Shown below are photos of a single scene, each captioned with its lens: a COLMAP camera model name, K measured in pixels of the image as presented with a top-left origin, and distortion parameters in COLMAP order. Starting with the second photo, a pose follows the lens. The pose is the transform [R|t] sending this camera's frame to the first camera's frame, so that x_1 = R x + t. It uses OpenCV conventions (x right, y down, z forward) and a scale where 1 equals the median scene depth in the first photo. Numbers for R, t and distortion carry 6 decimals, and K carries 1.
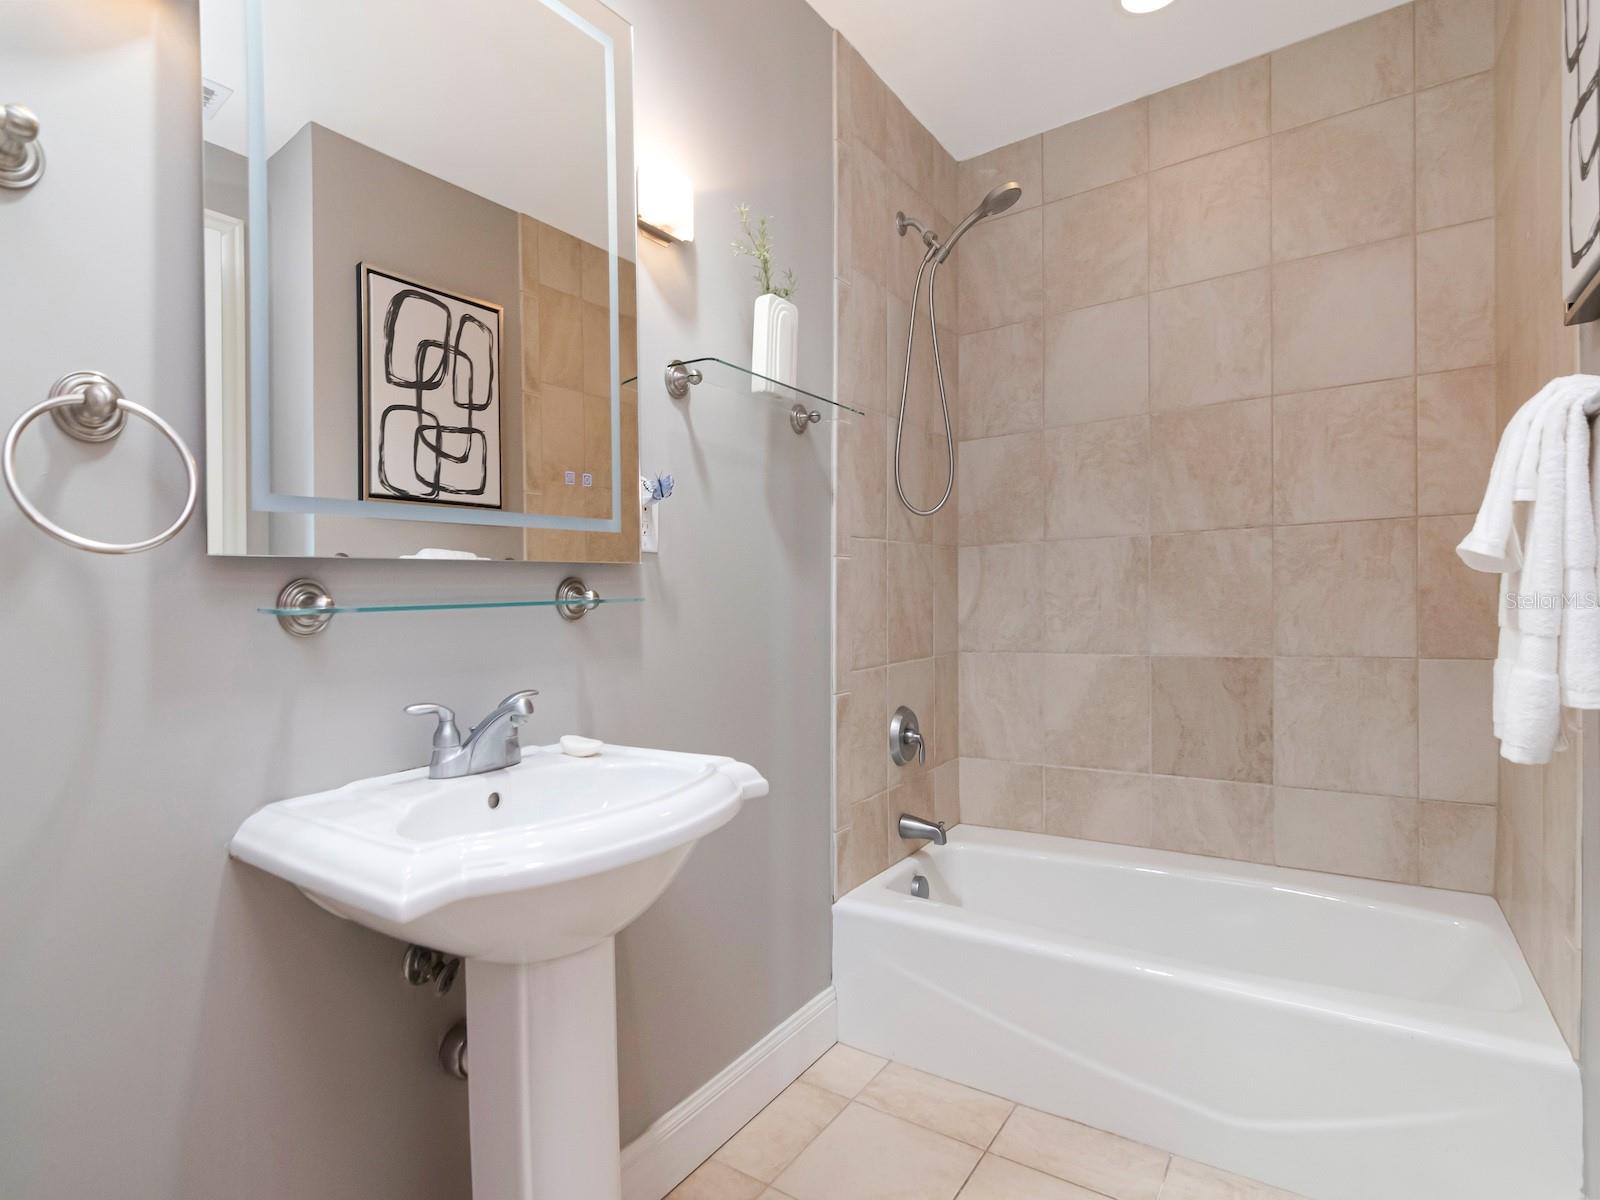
lens RADIAL K [[781.4, 0, 817.9], [0, 781.4, 600.5], [0, 0, 1]] dist [-0.007905, -0.001187]
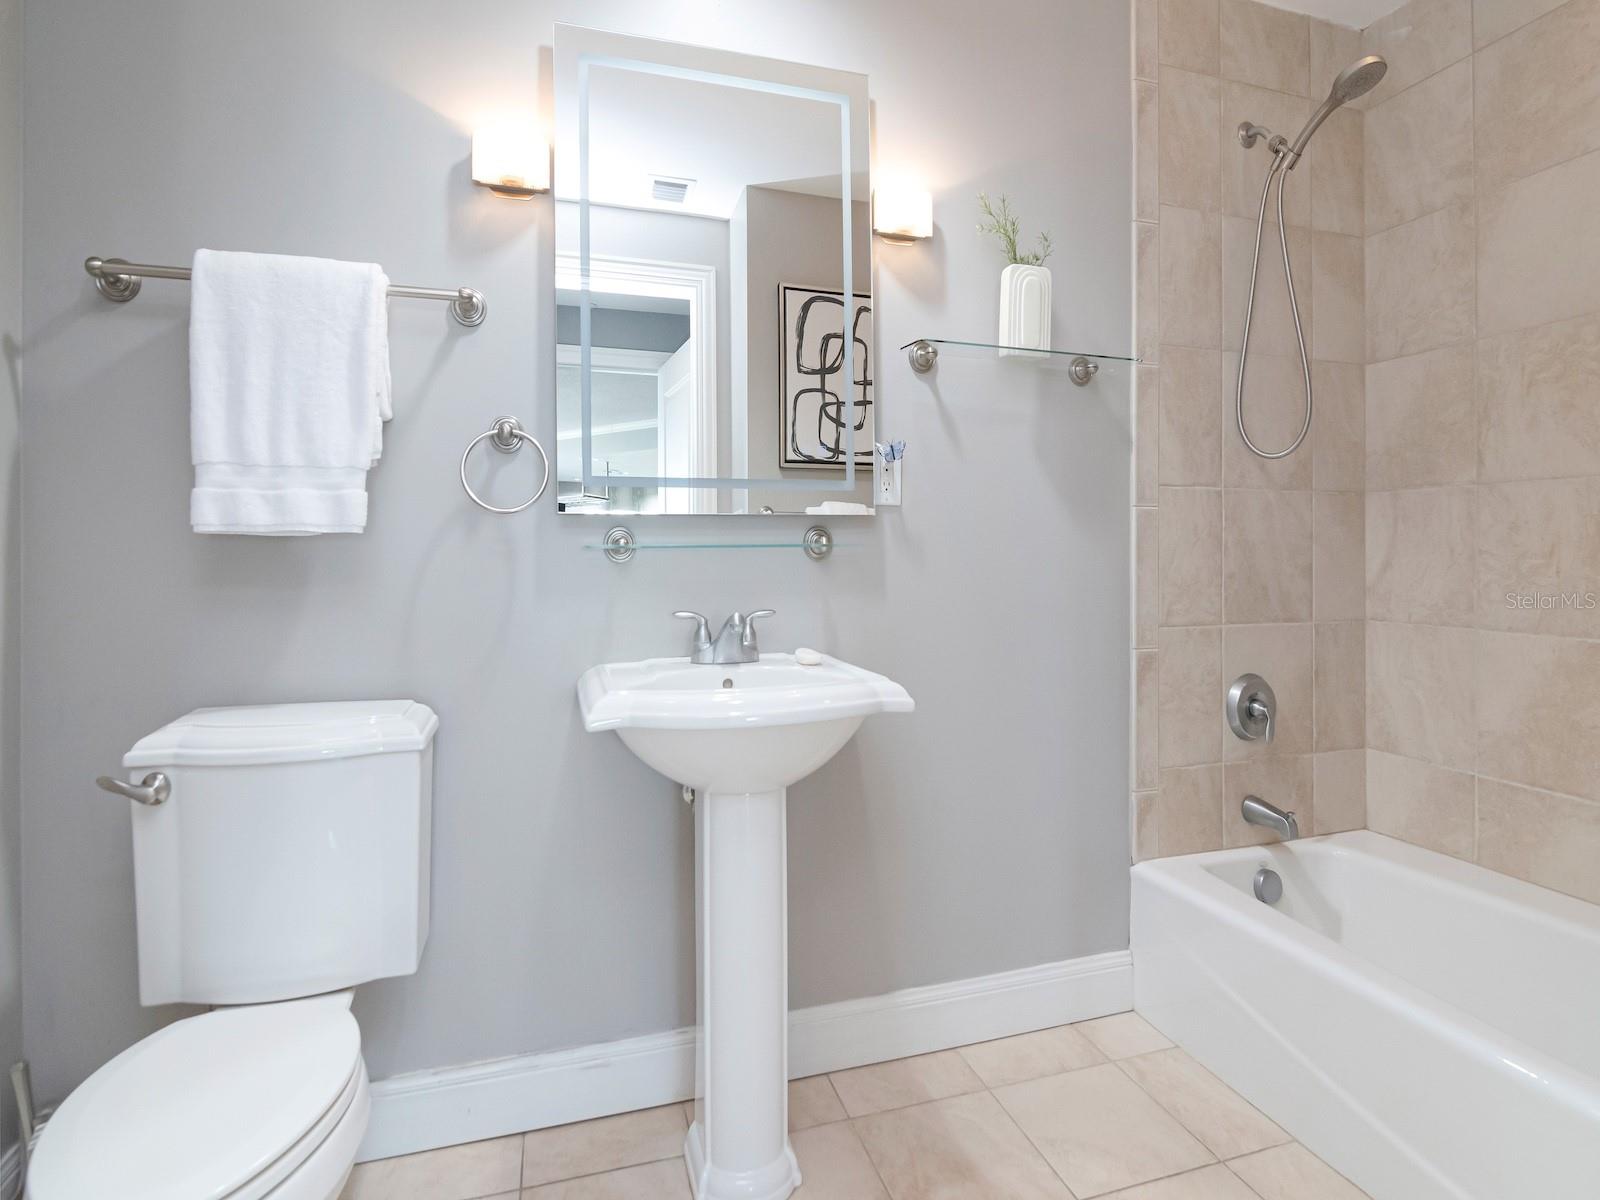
lens RADIAL K [[787.8, 0, 803.3], [0, 787.8, 546.5], [0, 0, 1]] dist [-0.003430, -0.001466]
pose [[0.794827, 0.024324, -0.606349, 0.245244], [-0.025603, 0.999651, 0.006541, -0.002393], [0.606296, 0.010326, 0.795172, -0.022373]]
